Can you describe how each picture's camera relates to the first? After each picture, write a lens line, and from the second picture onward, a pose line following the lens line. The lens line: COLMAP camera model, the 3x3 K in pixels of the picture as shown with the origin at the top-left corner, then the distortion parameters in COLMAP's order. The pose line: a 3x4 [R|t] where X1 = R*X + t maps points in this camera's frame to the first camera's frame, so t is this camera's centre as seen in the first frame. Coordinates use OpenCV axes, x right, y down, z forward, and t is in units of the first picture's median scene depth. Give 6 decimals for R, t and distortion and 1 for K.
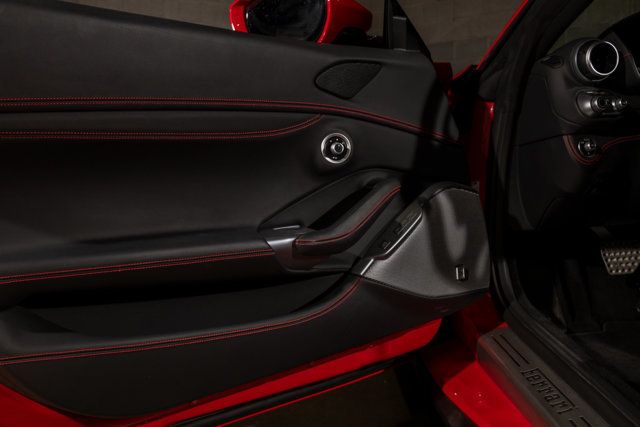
lens RADIAL K [[673.1, 0, 325.2], [0, 673.1, 220.3], [0, 0, 1]] dist [-0.094228, 0.000000]
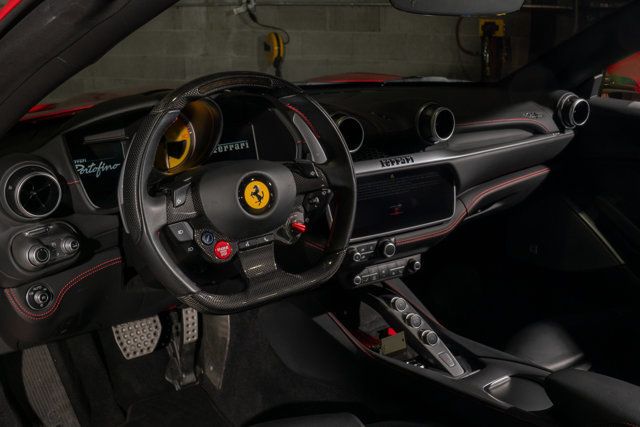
lens RADIAL K [[673.1, 0, 317.4], [0, 673.1, 209.7], [0, 0, 1]] dist [-0.094228, 0.000000]
pose [[0.854367, -0.127503, 0.503786, 0.303975], [0.054006, 0.985969, 0.157950, -0.326914], [-0.516857, -0.107740, 0.849265, 0.179276]]
